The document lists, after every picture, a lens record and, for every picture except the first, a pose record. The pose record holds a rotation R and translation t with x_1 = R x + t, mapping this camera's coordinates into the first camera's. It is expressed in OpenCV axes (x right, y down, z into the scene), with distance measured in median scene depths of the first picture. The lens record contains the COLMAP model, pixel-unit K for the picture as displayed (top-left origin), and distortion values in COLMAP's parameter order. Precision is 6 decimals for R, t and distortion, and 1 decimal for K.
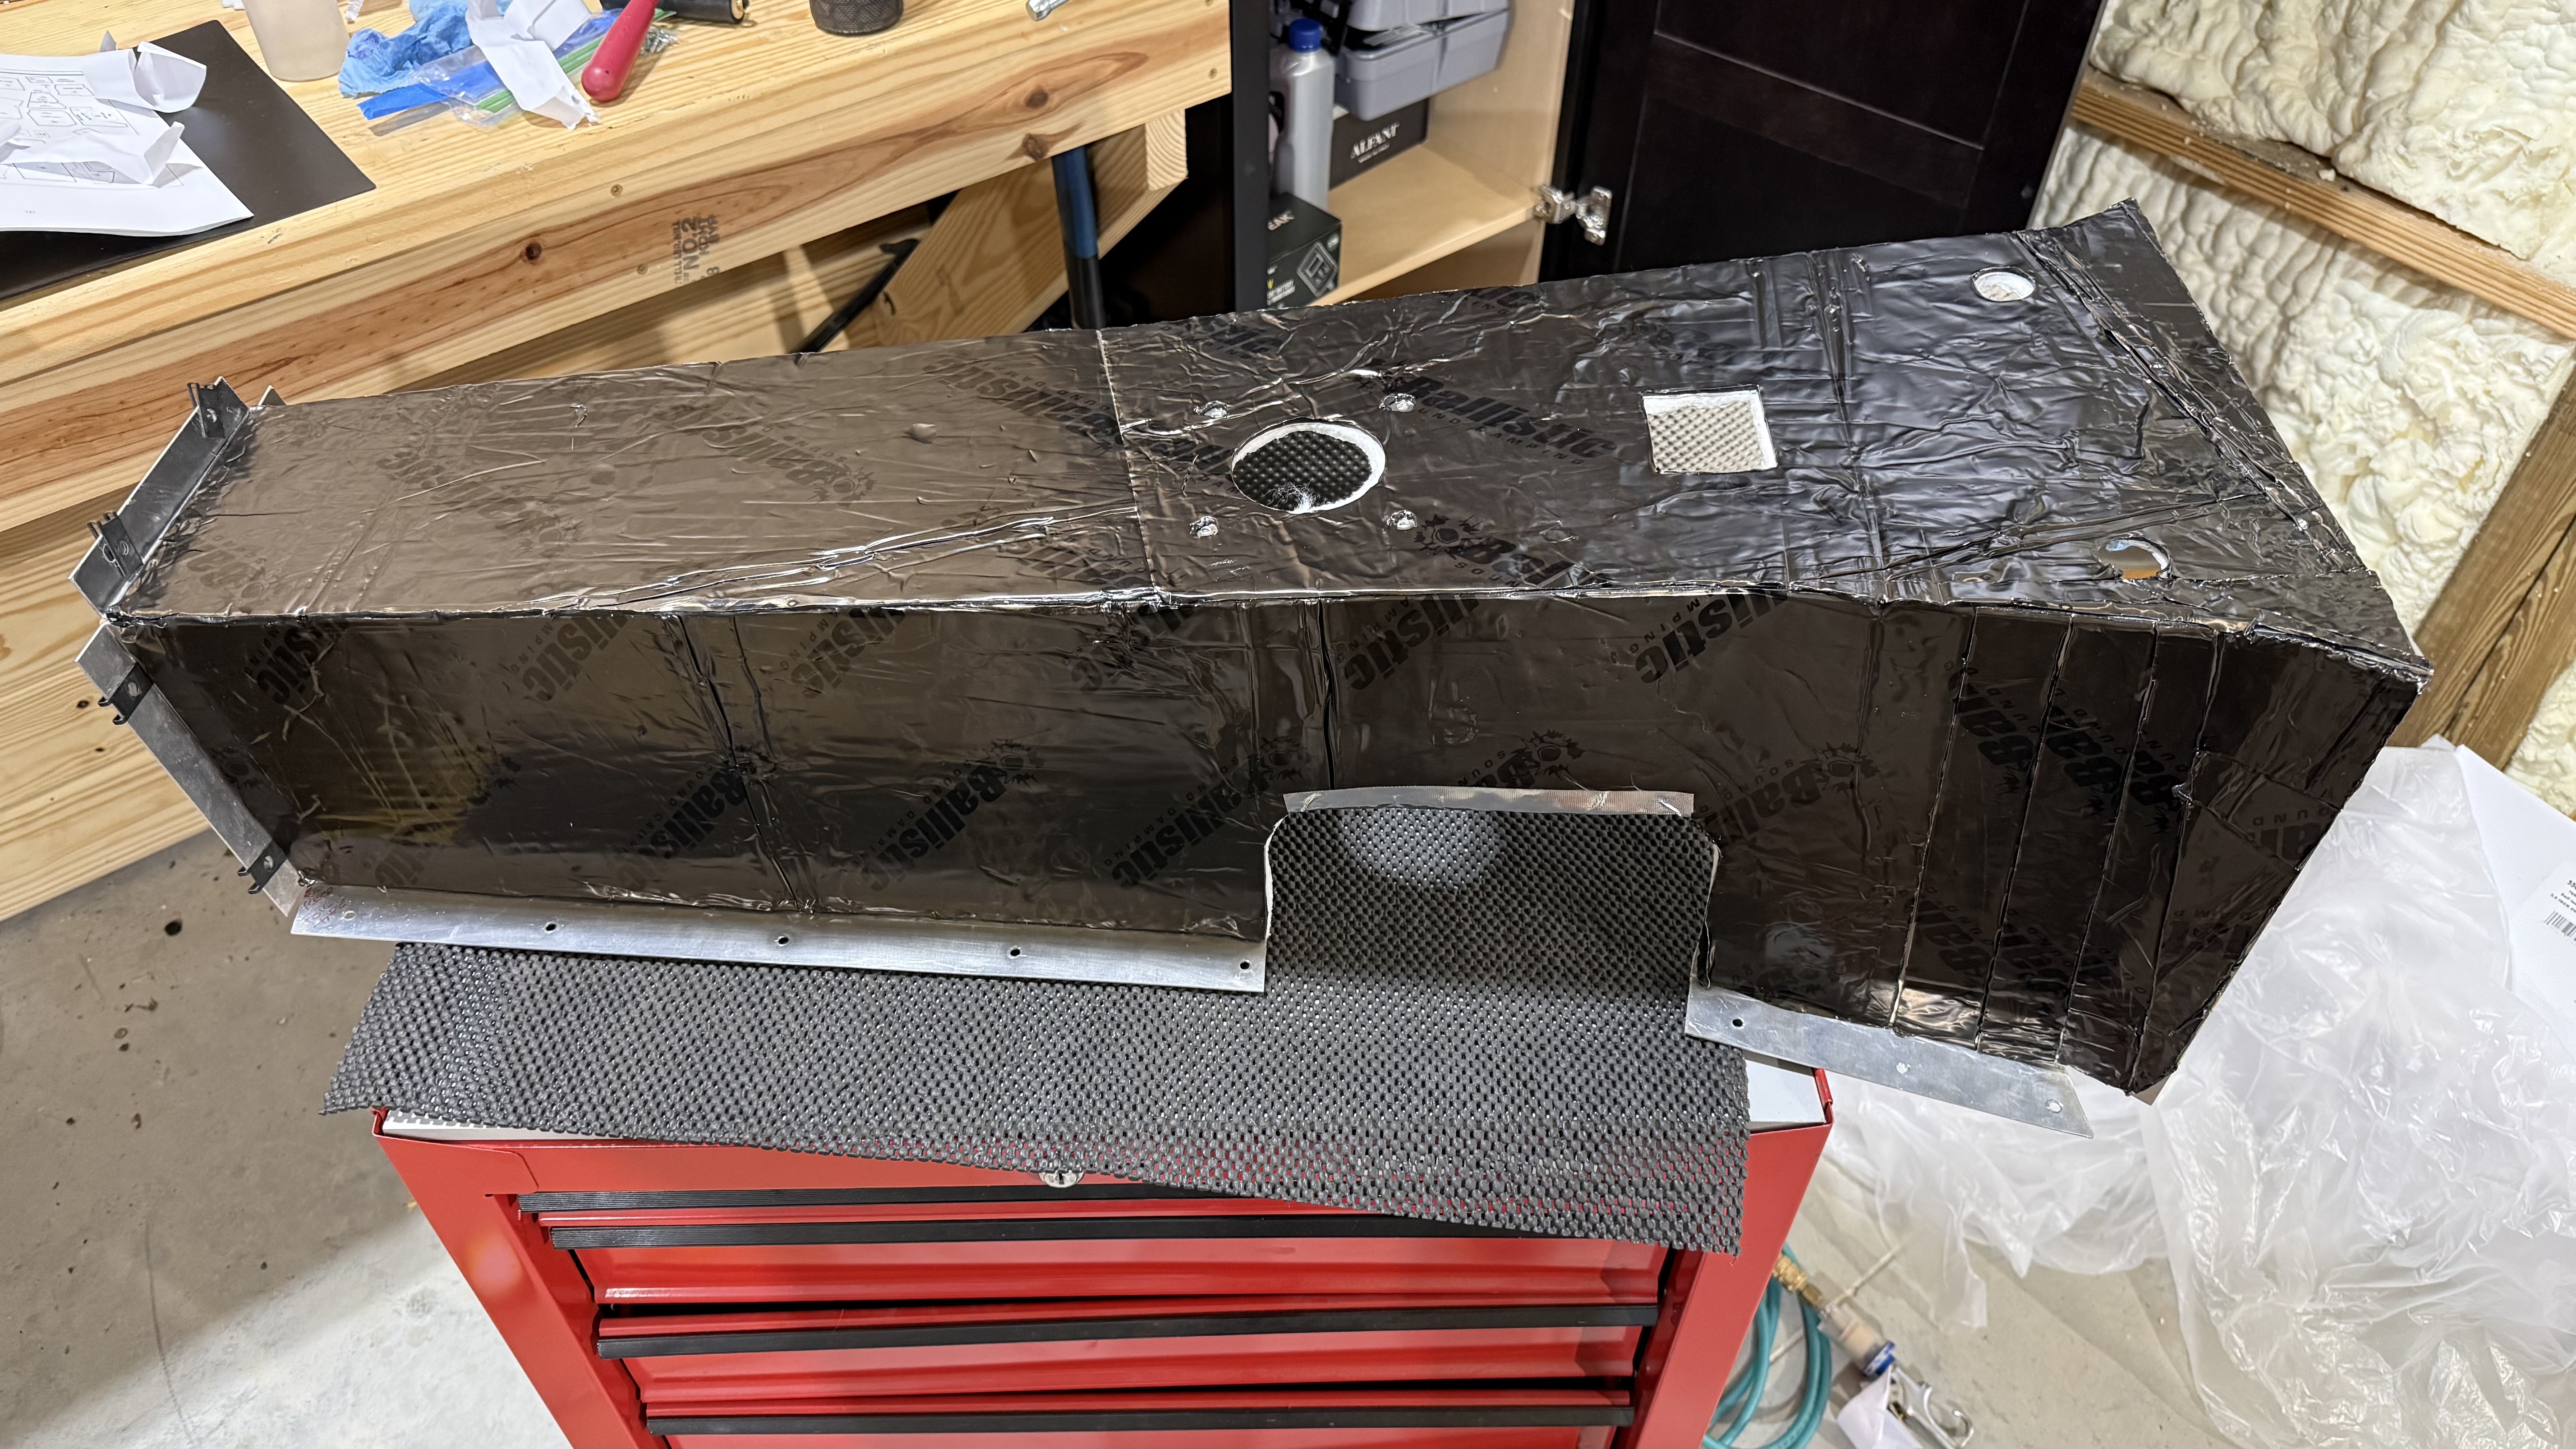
lens RADIAL K [[1835.9, 0, 1288.0], [0, 1835.9, 724.5], [0, 0, 1]] dist [0.002772, -0.007723]
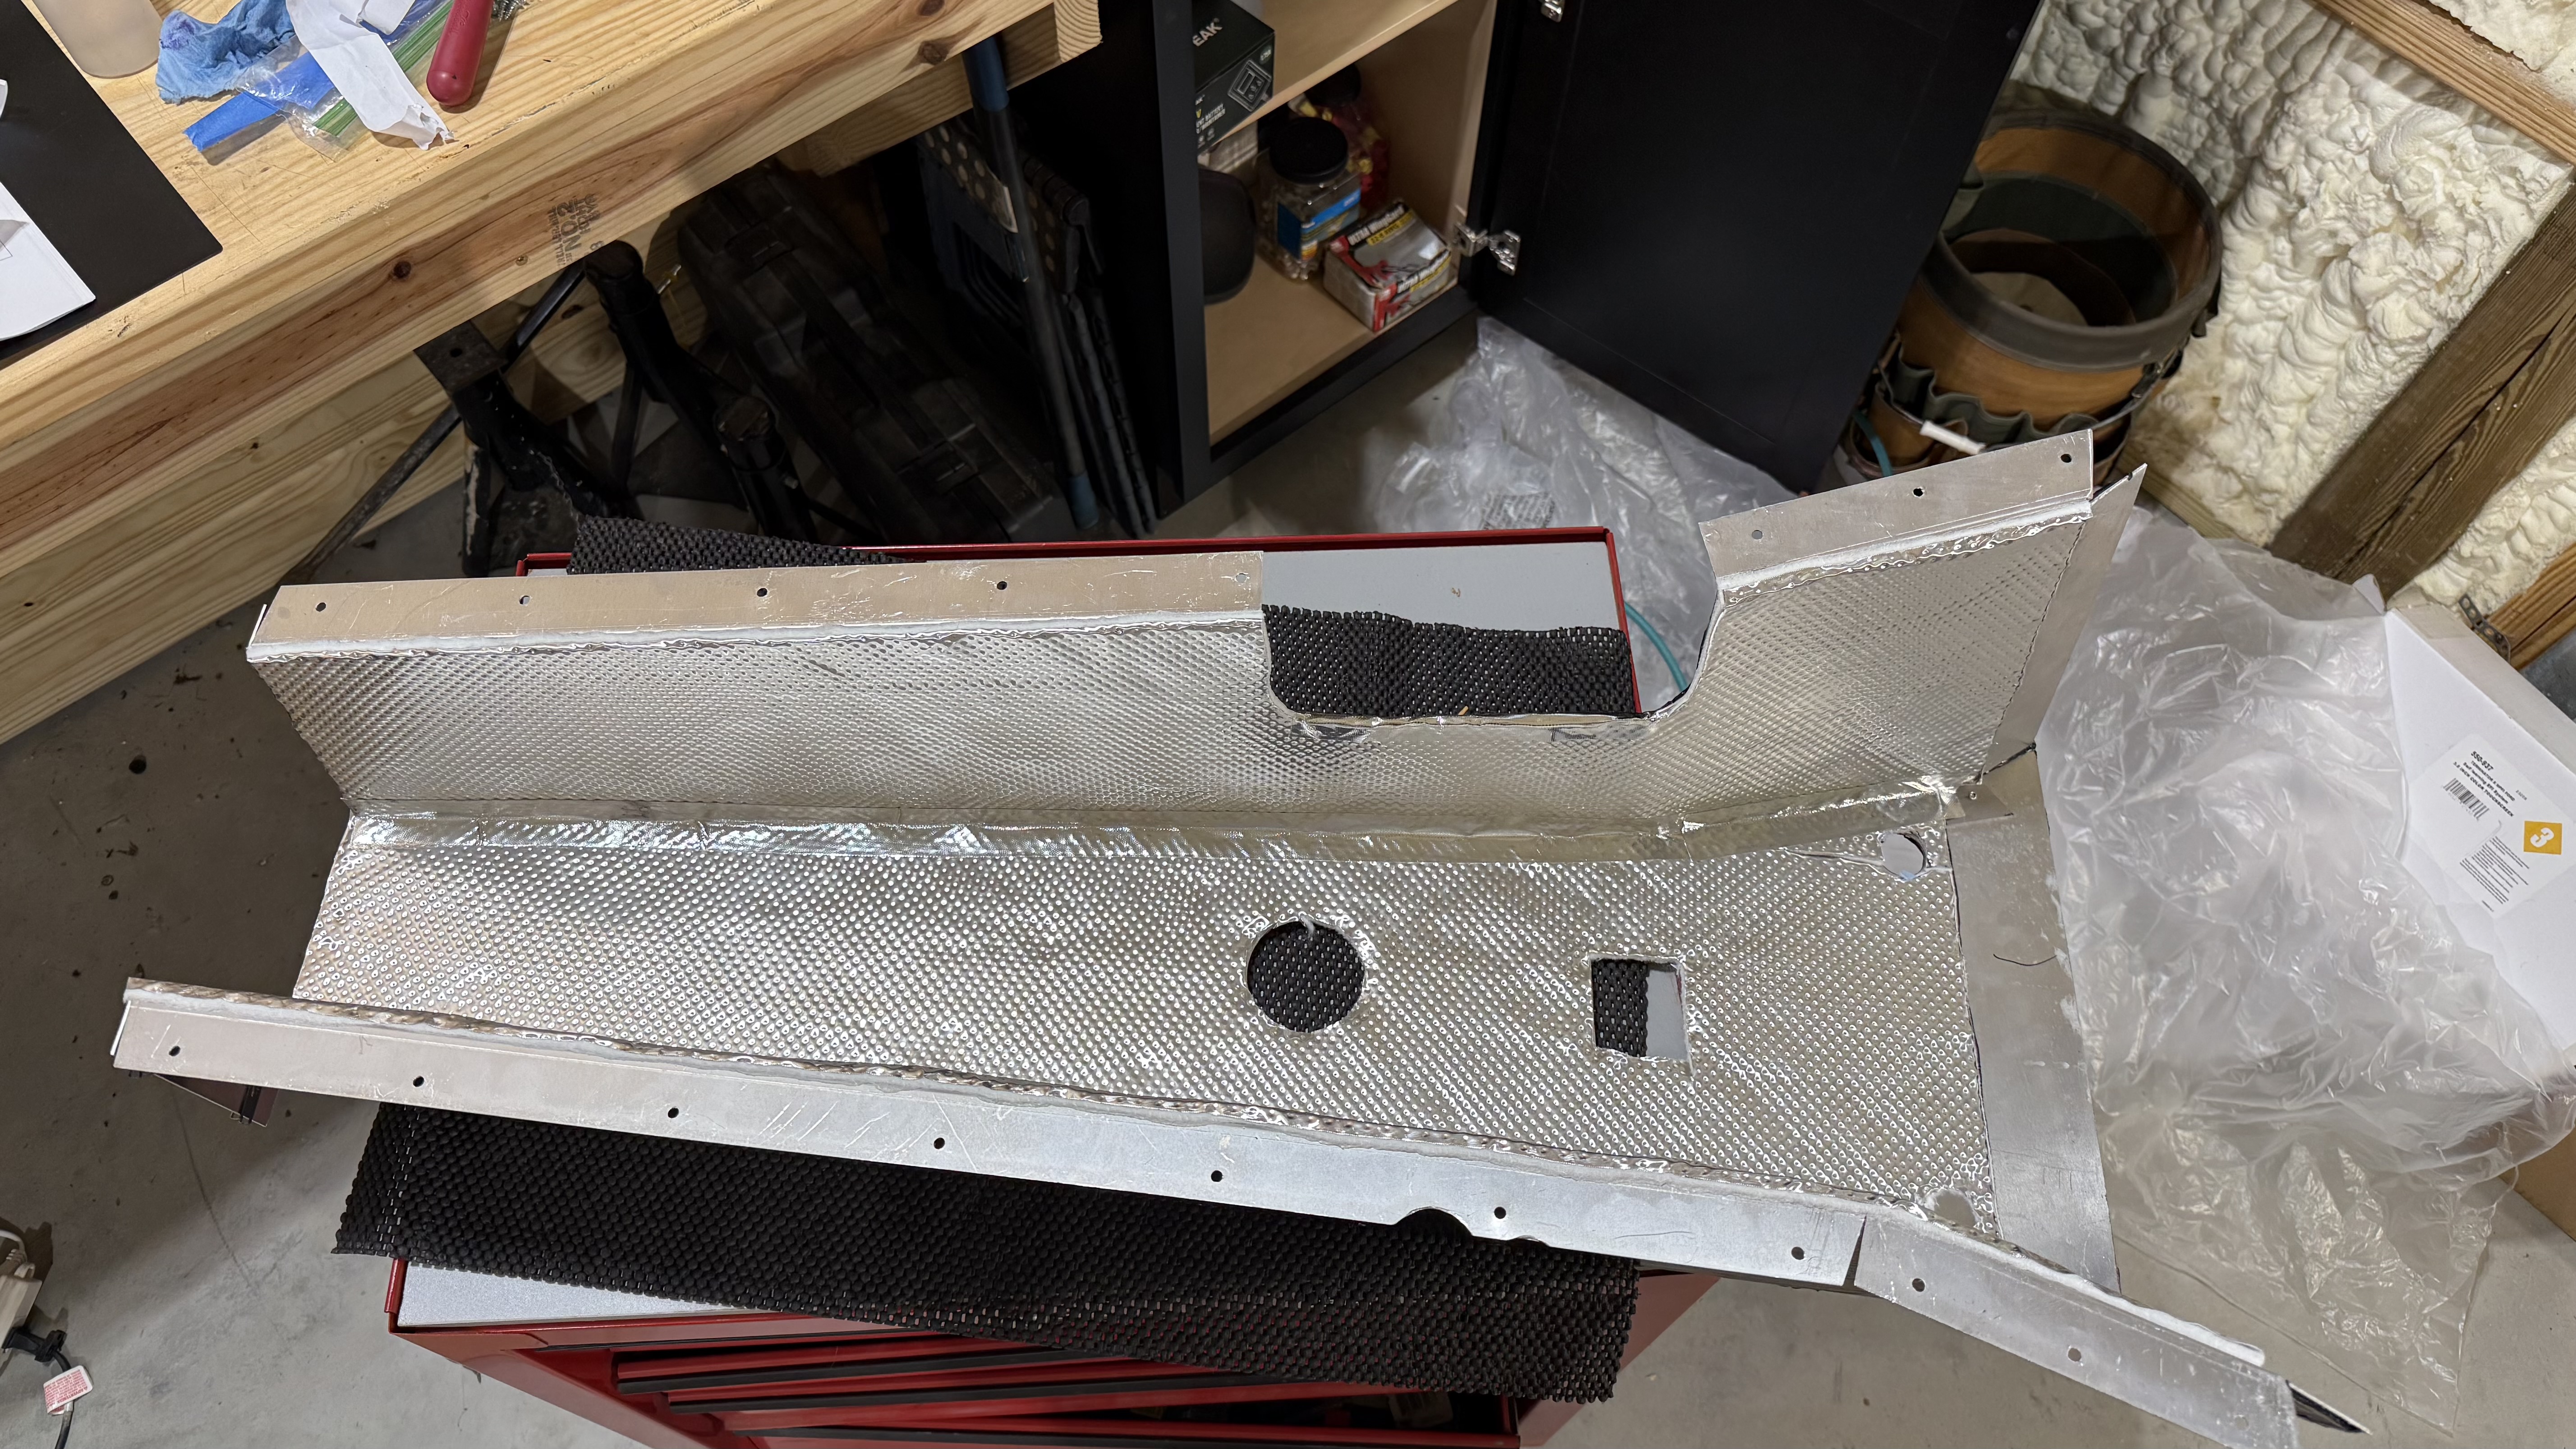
lens RADIAL K [[1838.8, 0, 1288.0], [0, 1838.8, 724.5], [0, 0, 1]] dist [-0.002262, 0.000318]
pose [[0.999507, -0.026907, 0.016197, 0.011715], [0.021420, 0.961205, 0.275003, -0.191156], [-0.022968, -0.274521, 0.961307, 0.019607]]
